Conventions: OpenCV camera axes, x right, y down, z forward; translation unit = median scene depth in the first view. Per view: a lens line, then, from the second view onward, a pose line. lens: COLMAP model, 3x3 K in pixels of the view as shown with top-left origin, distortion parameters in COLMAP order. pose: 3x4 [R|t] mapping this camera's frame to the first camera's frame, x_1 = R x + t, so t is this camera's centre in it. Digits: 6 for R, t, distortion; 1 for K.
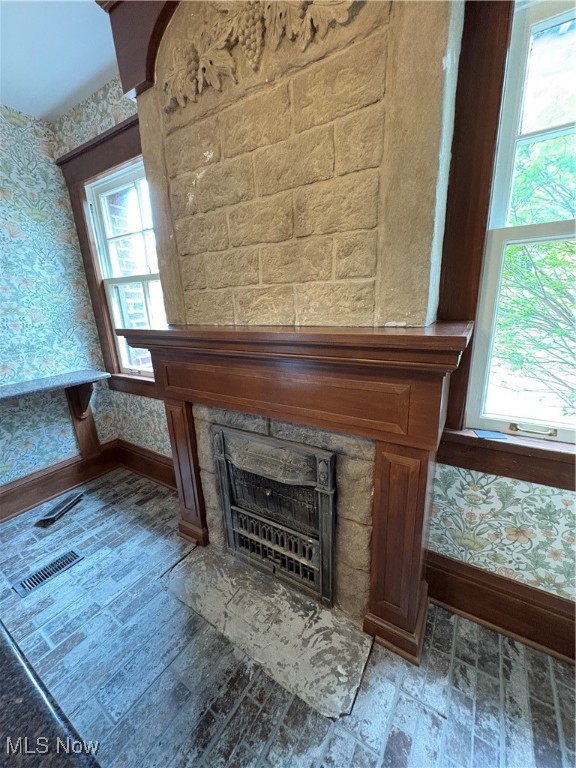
lens RADIAL K [[307.0, 0, 289.1], [0, 307.0, 384.1], [0, 0, 1]] dist [-0.000265, 0.000694]
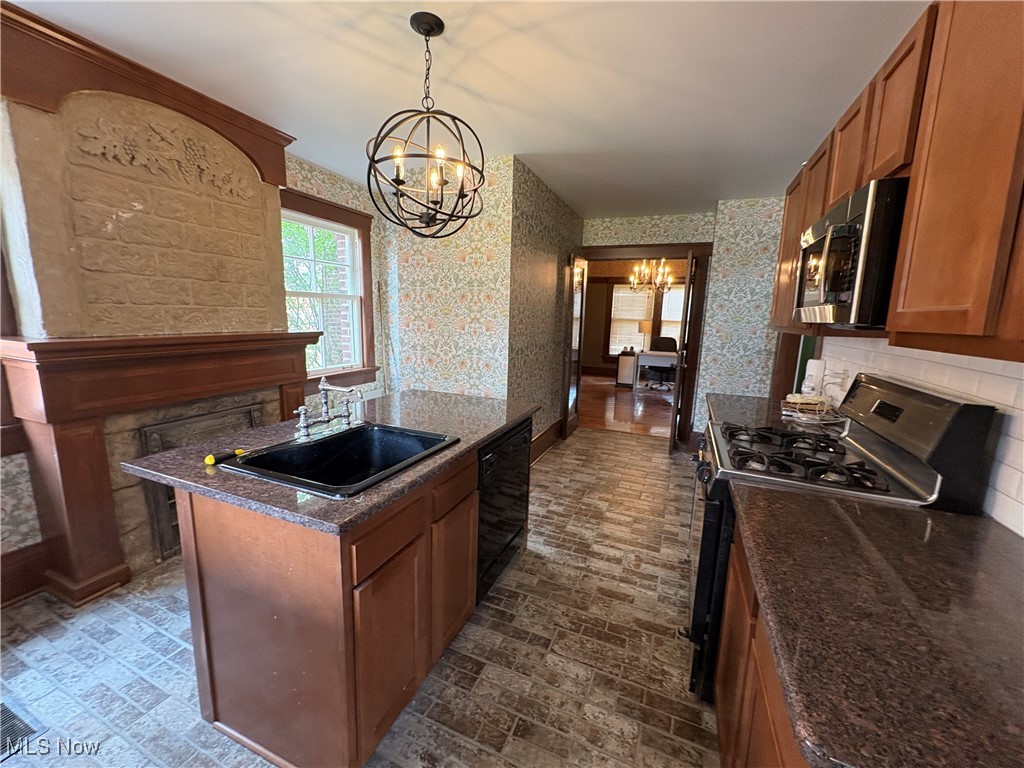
lens RADIAL K [[409.3, 0, 508.2], [0, 409.3, 380.3], [0, 0, 1]] dist [-0.000265, 0.000694]
pose [[-0.167539, -0.122143, 0.978270, -2.224435], [0.245372, 0.955903, 0.161373, 0.066391], [-0.954842, 0.267076, -0.130181, -0.077351]]
